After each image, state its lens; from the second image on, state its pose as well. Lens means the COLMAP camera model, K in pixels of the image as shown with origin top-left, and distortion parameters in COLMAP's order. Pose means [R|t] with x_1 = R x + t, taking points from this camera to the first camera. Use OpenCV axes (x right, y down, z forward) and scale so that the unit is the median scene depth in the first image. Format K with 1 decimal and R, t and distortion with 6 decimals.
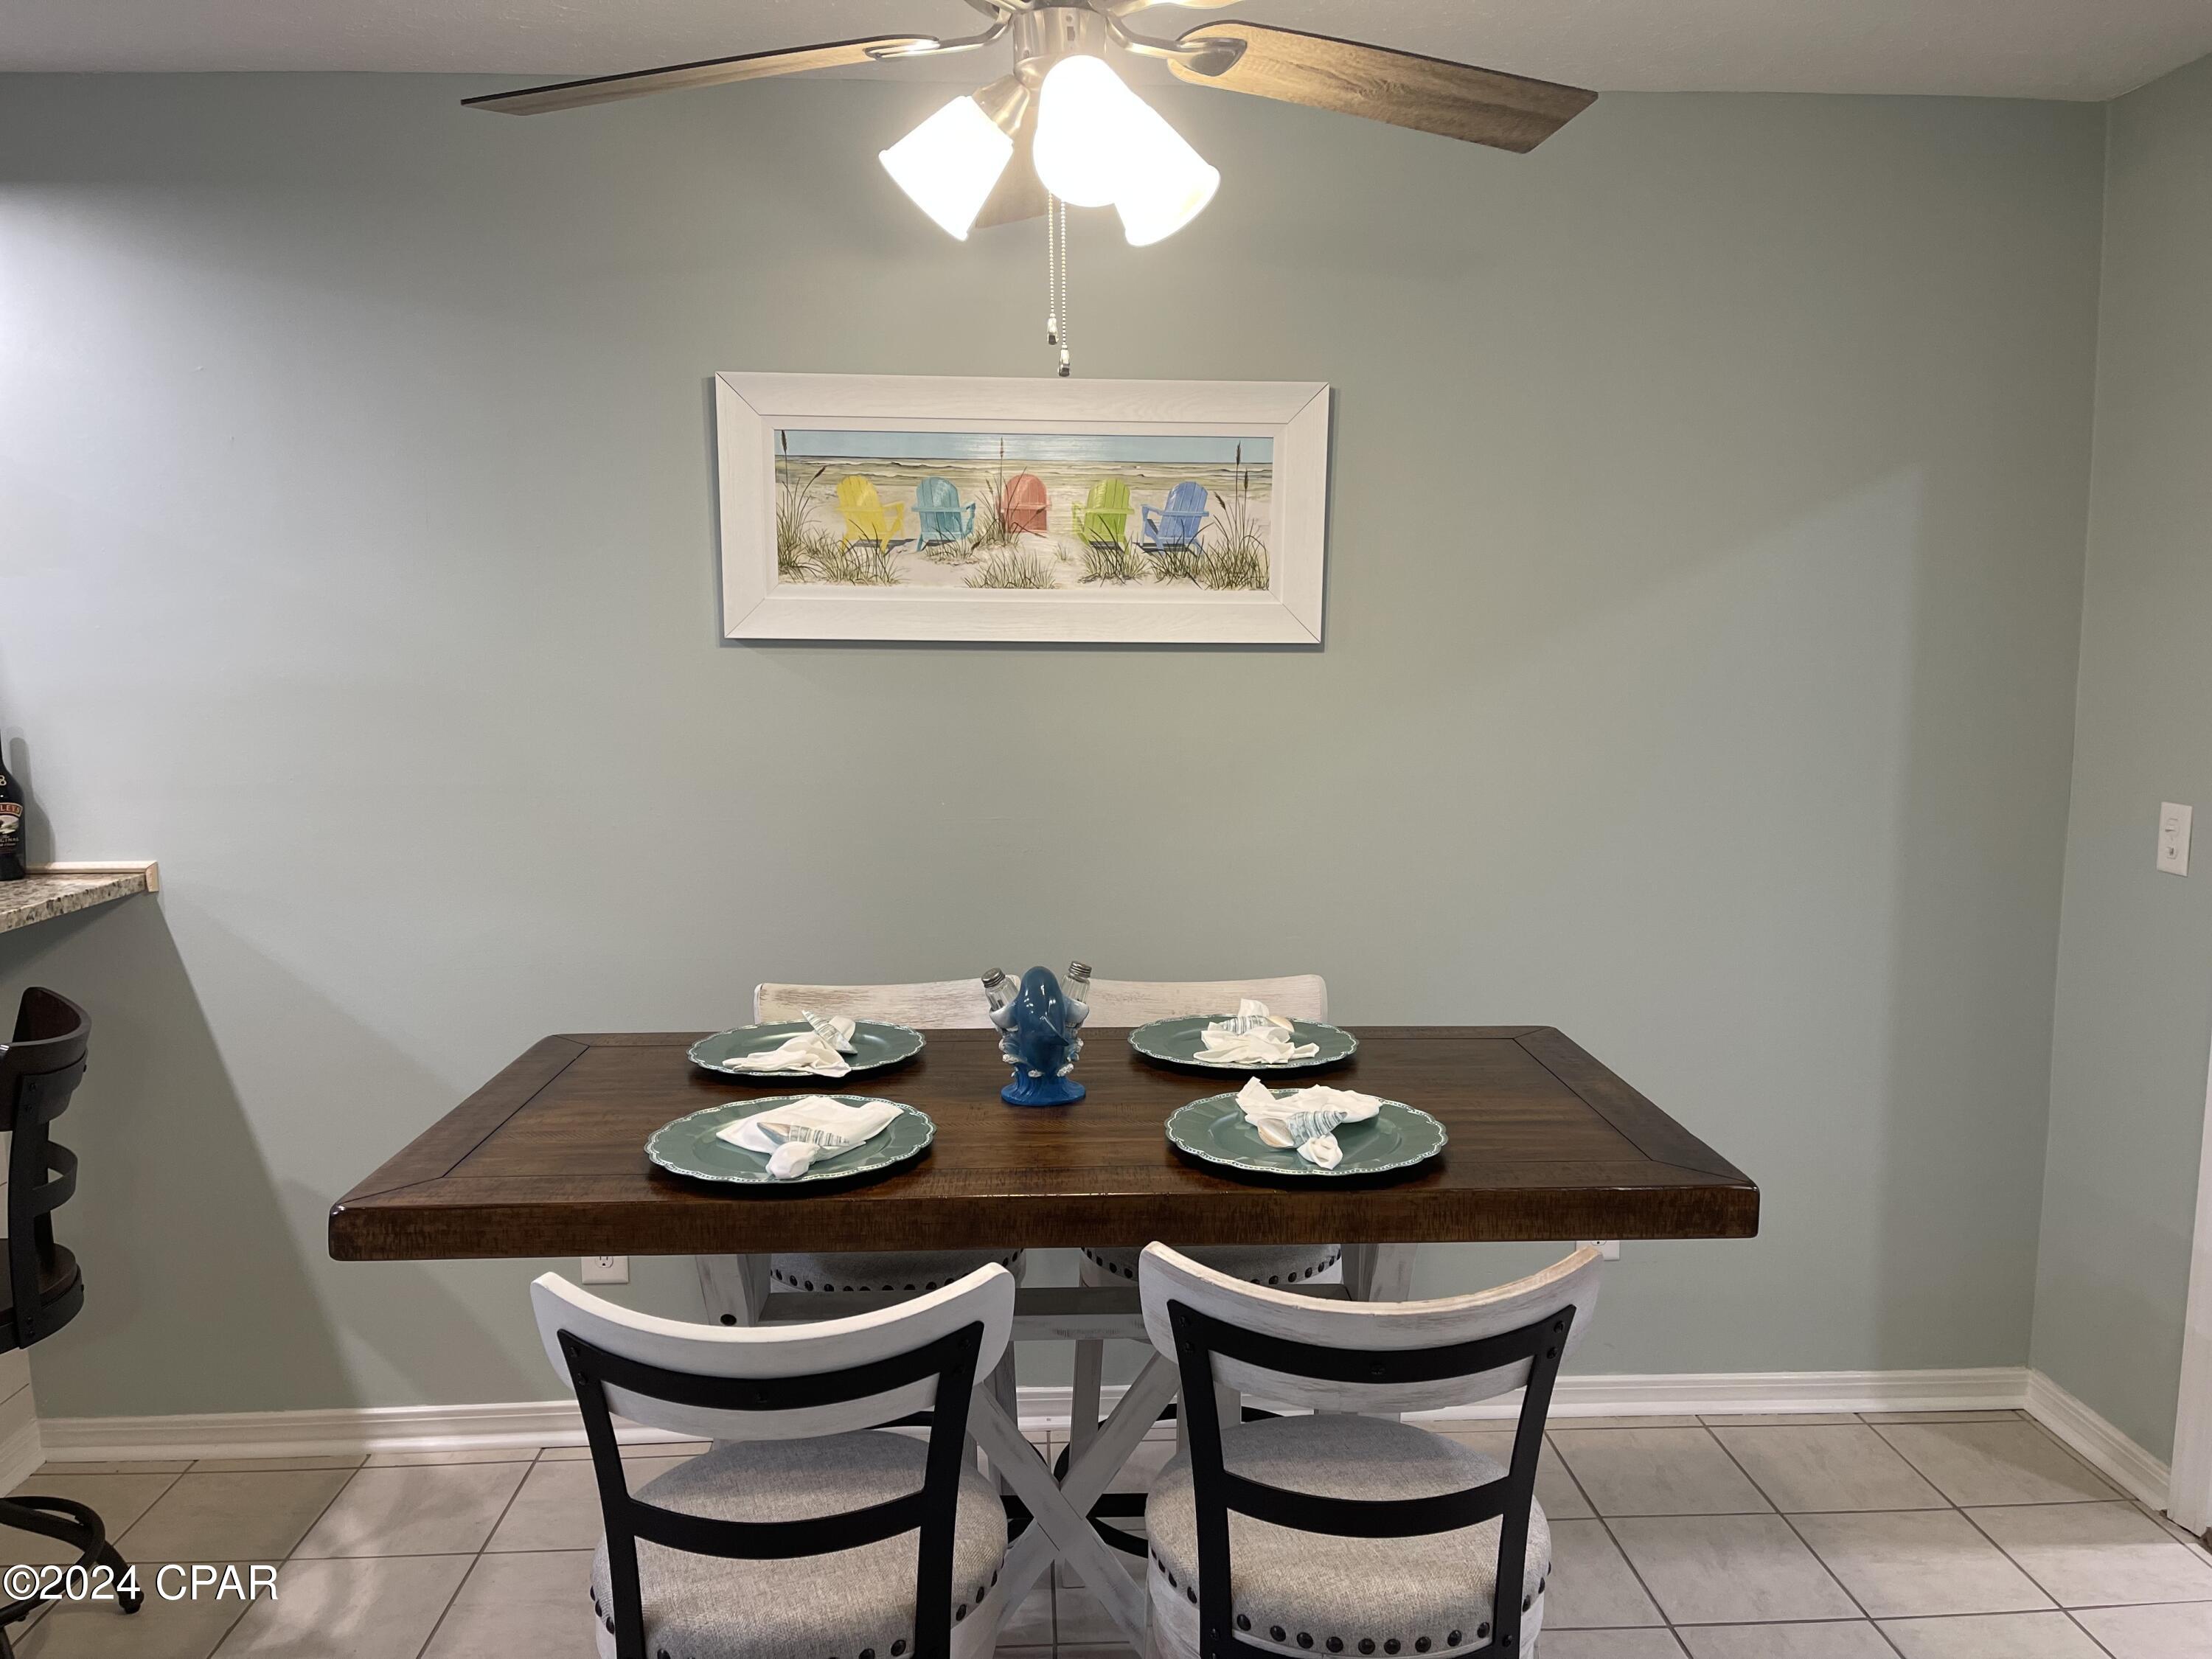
lens RADIAL K [[1661.6, 0, 1142.0], [0, 1661.6, 831.4], [0, 0, 1]] dist [0.063761, -0.078740]
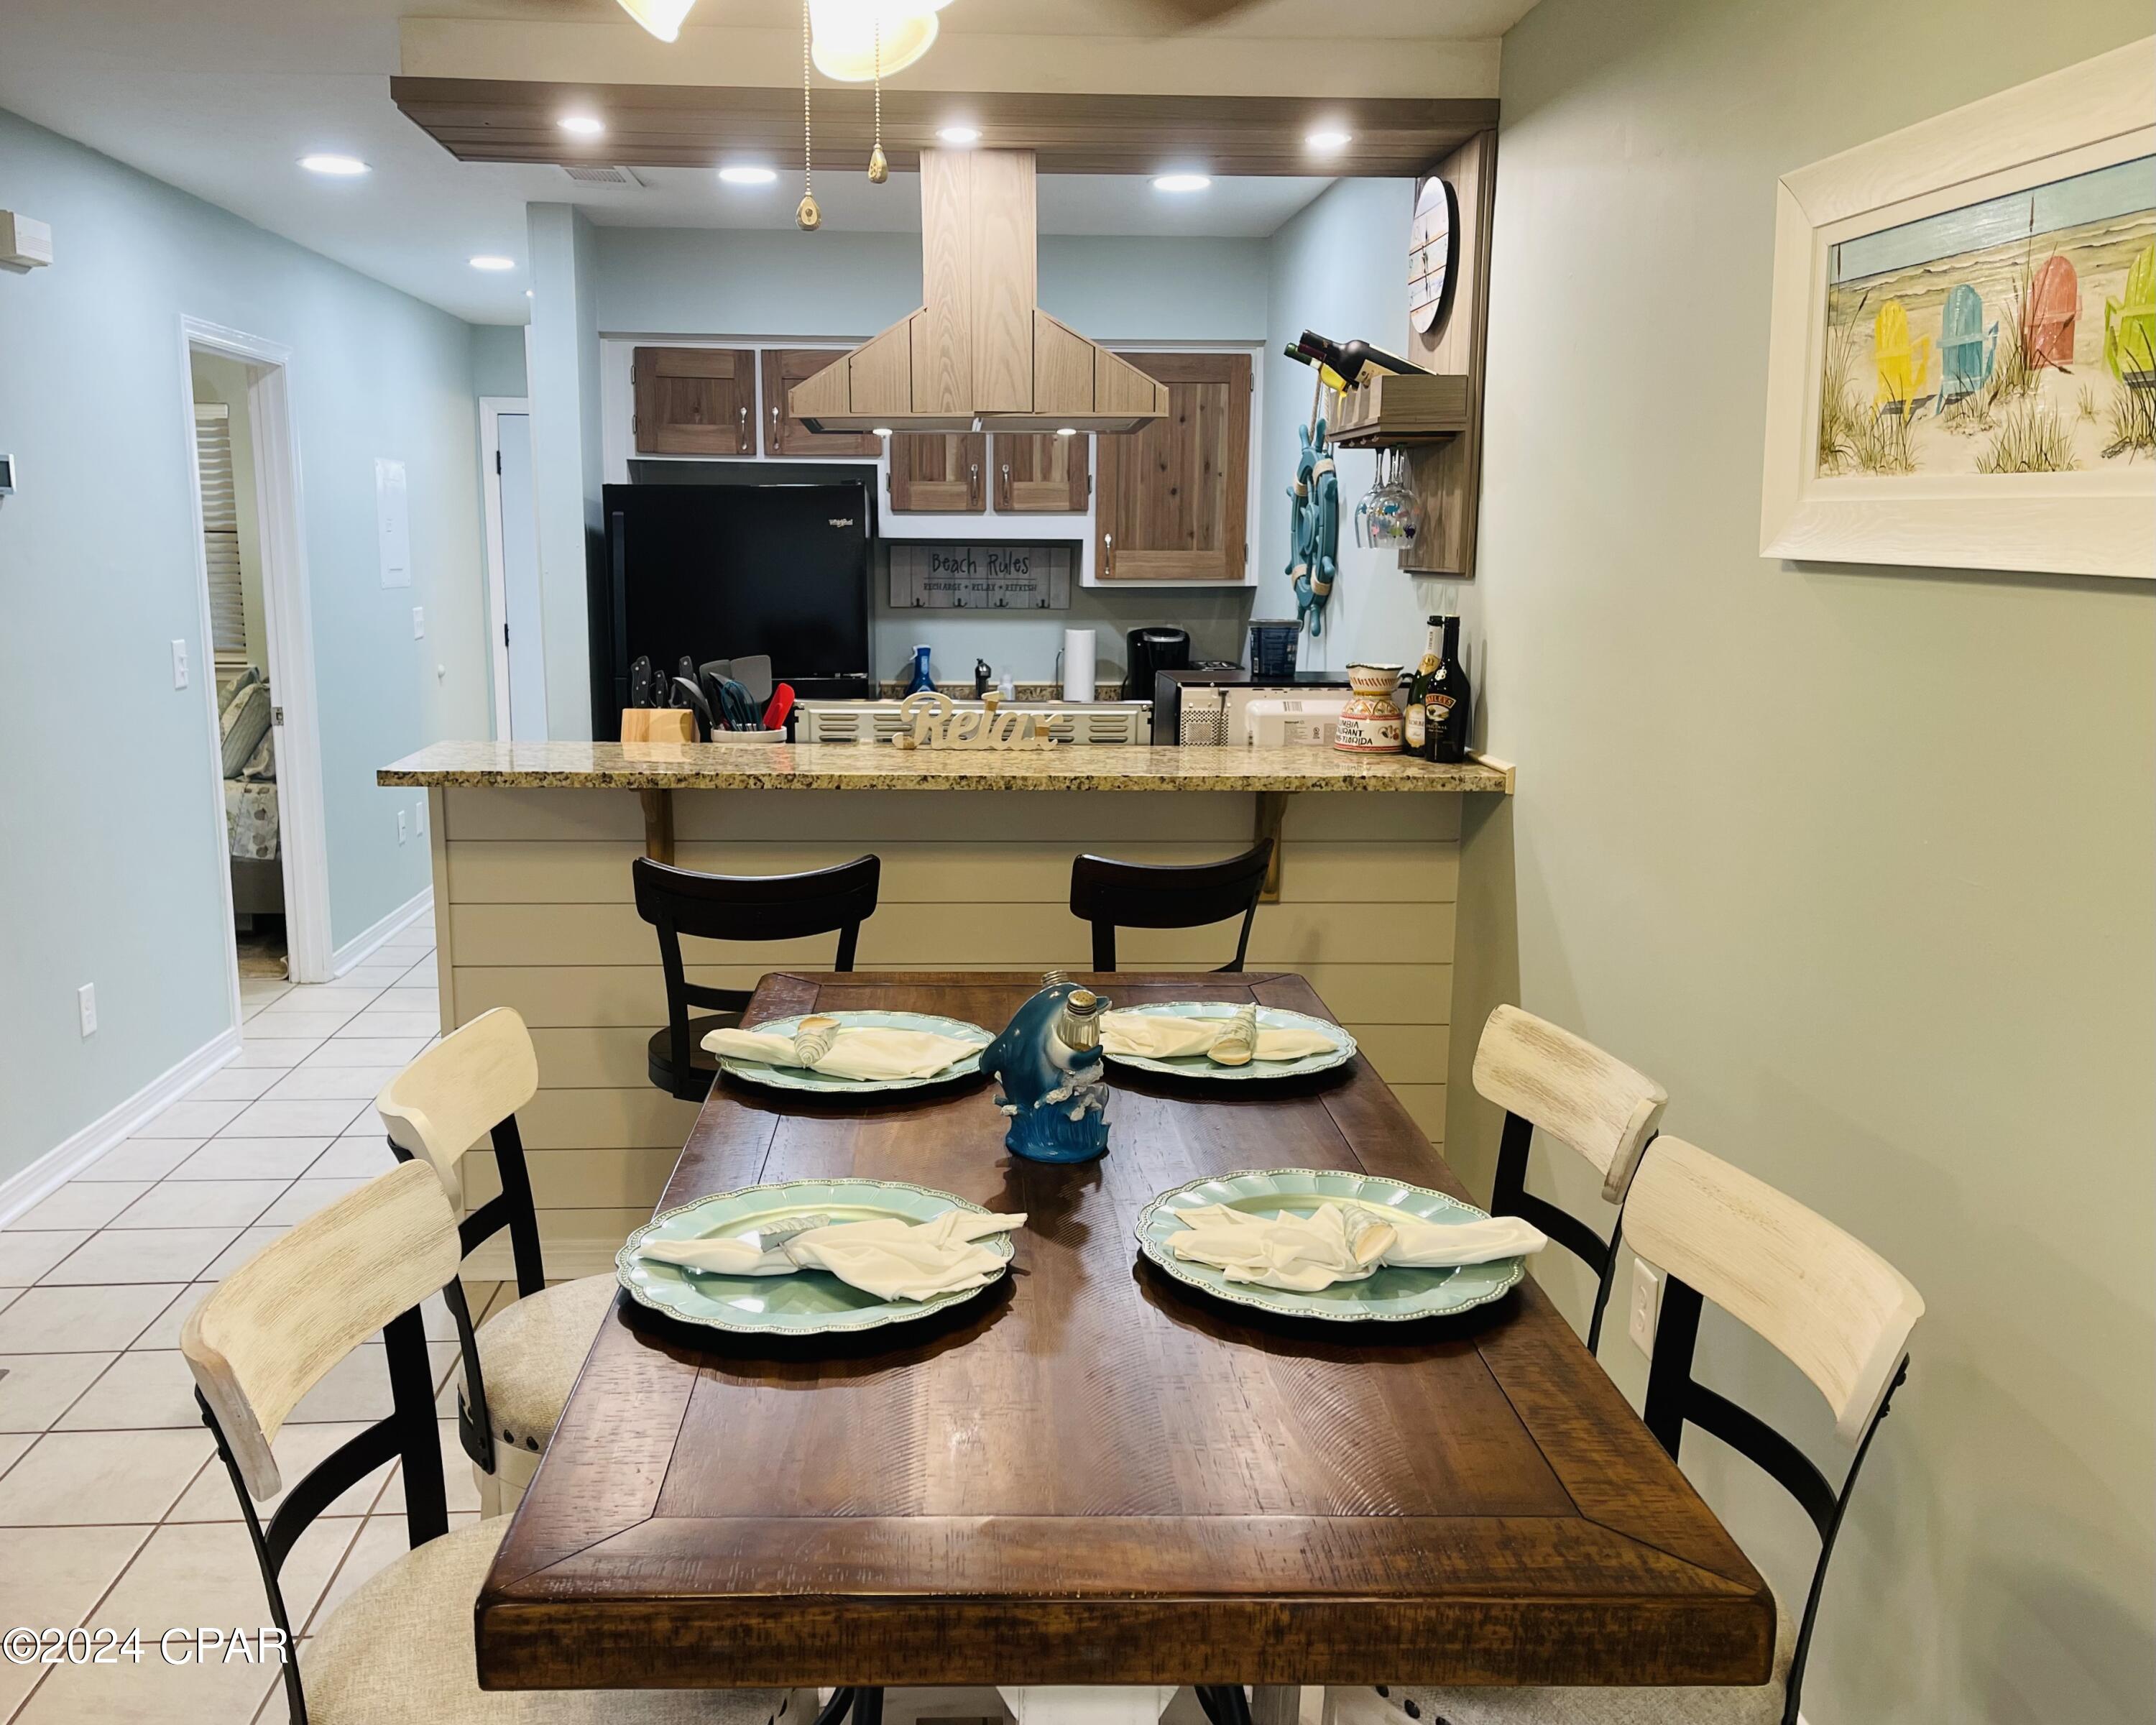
lens RADIAL K [[1821.5, 0, 1073.5], [0, 1821.5, 868.0], [0, 0, 1]] dist [0.005107, -0.006362]
pose [[0.025597, 0.183163, -0.982749, 0.529266], [-0.135795, 0.974596, 0.178107, -0.084244], [0.990406, 0.128894, 0.049819, 0.681419]]
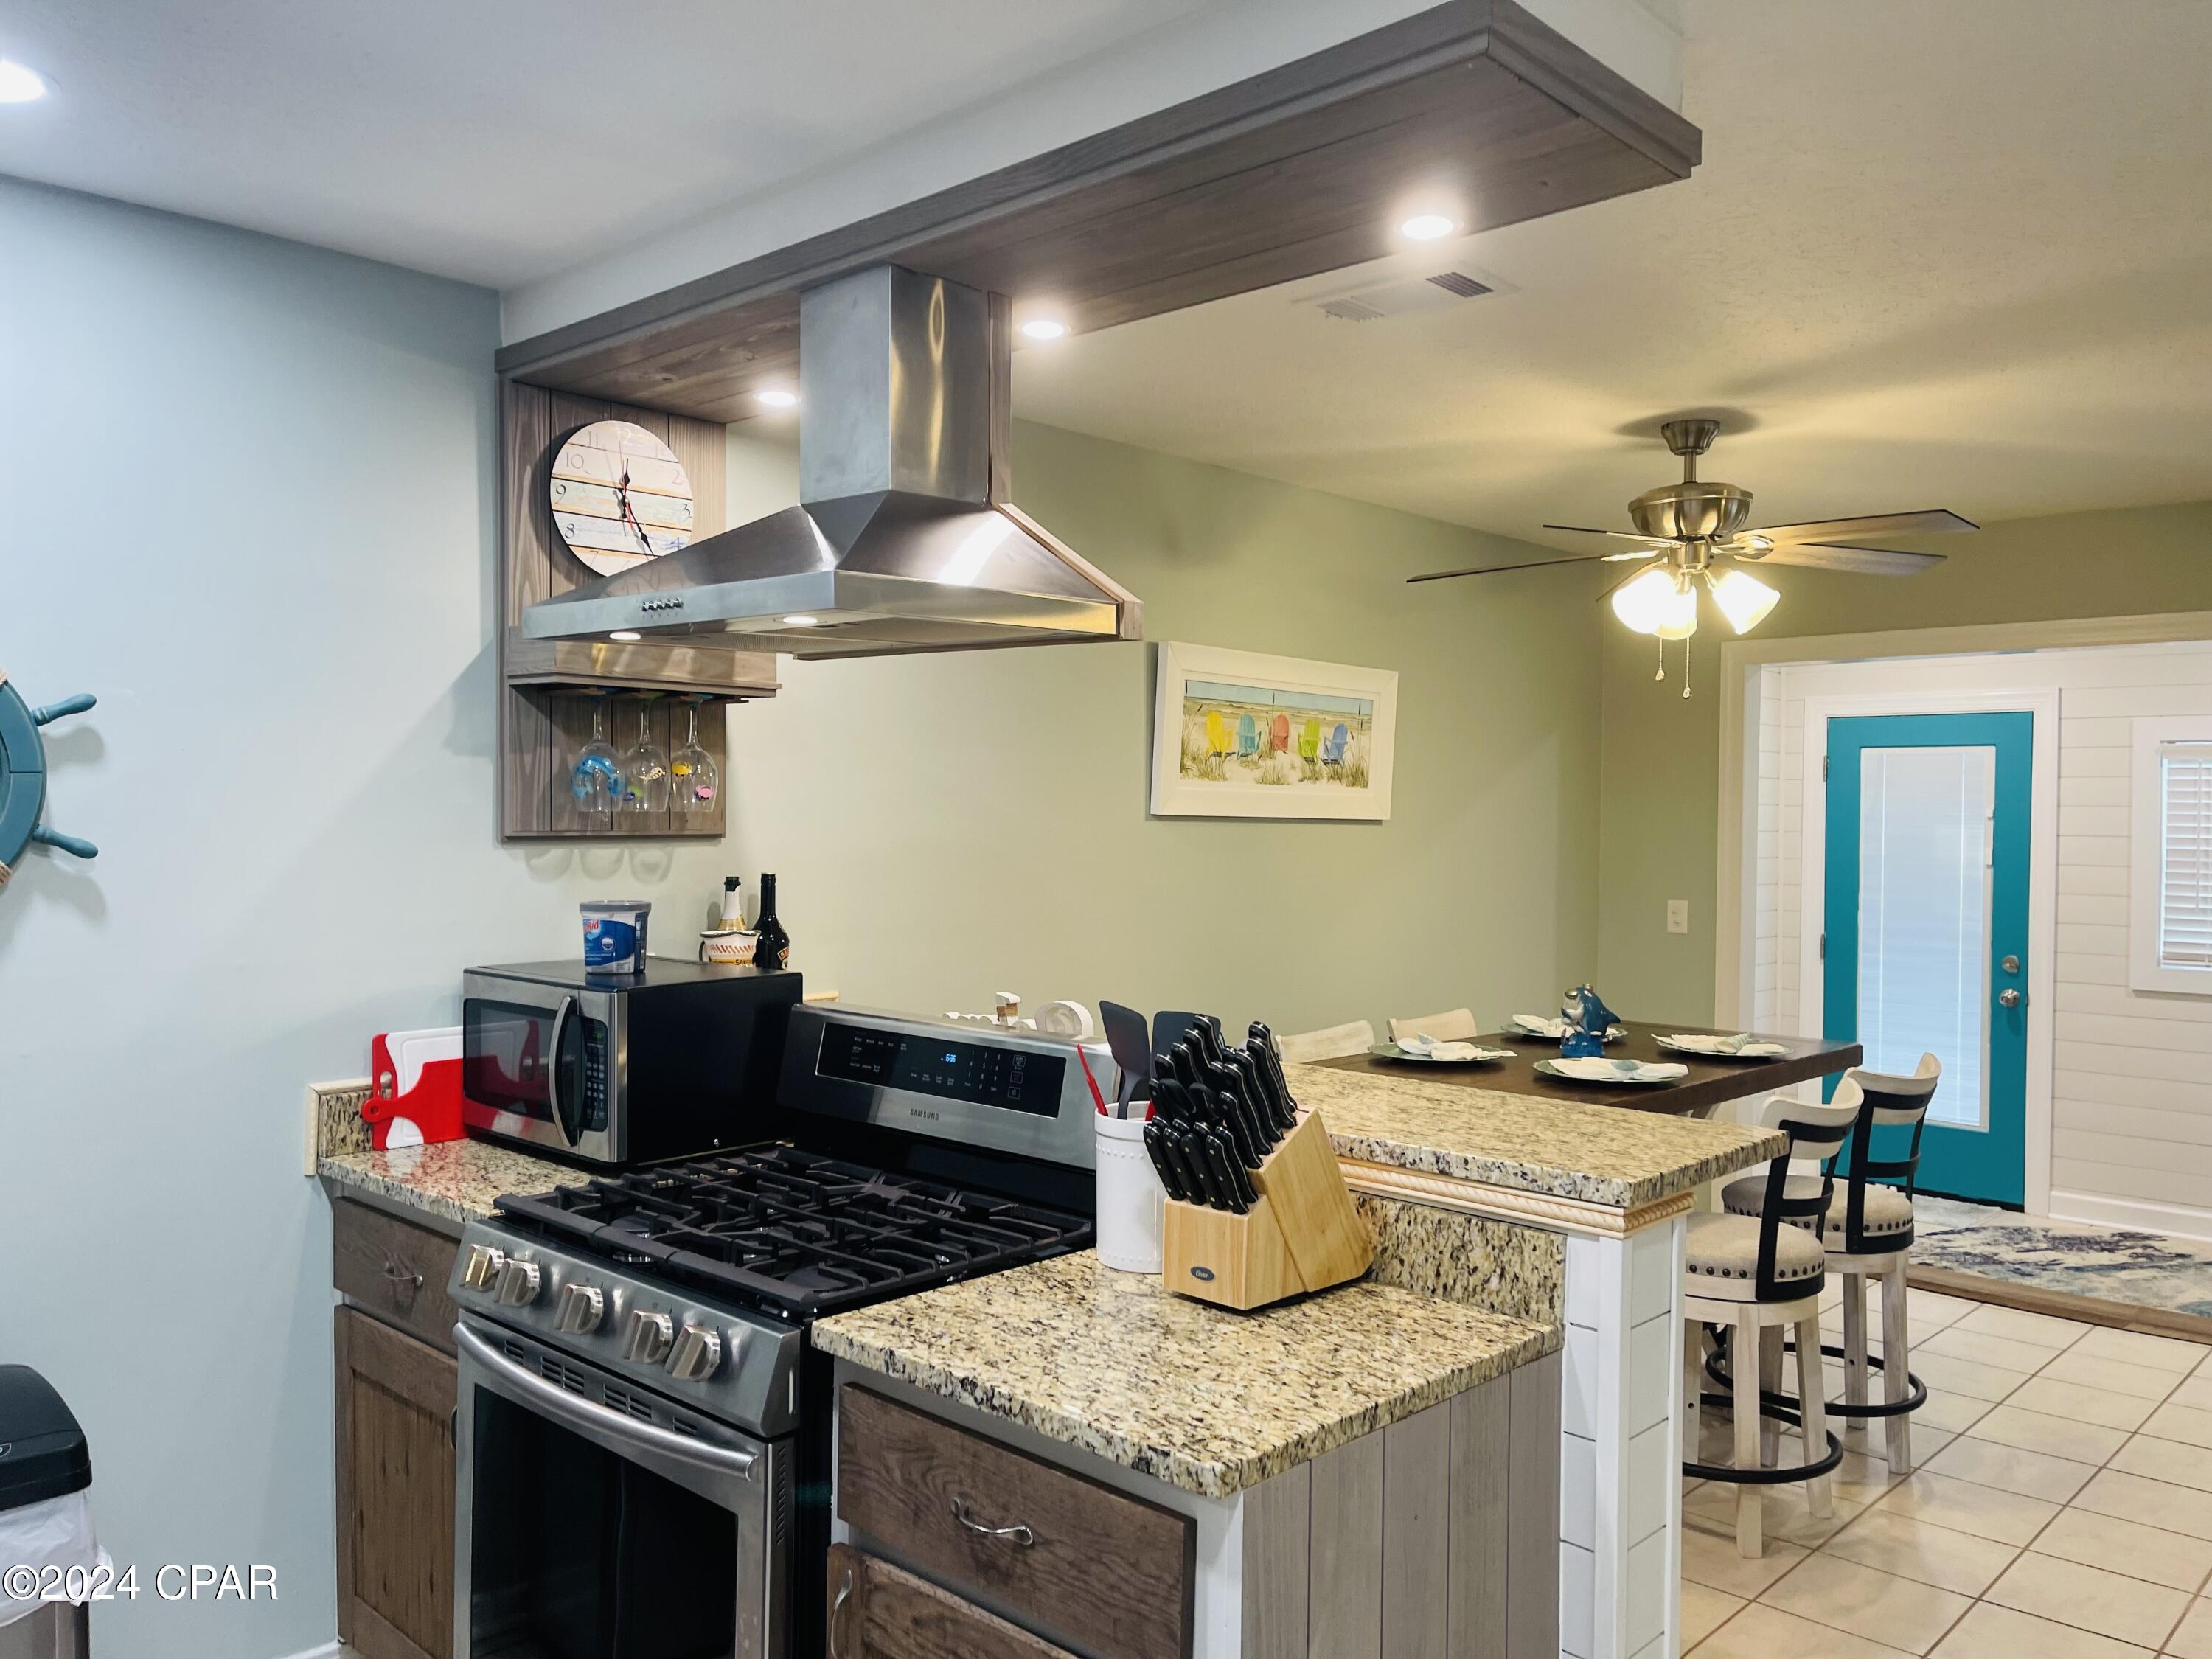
lens RADIAL K [[1661.6, 0, 1097.8], [0, 1661.6, 828.6], [0, 0, 1]] dist [0.063761, -0.078740]
pose [[0.729209, 0.002851, 0.684286, -1.288379], [0.071092, 0.994264, -0.079901, 0.009996], [-0.680589, 0.106912, 0.724823, -0.028502]]
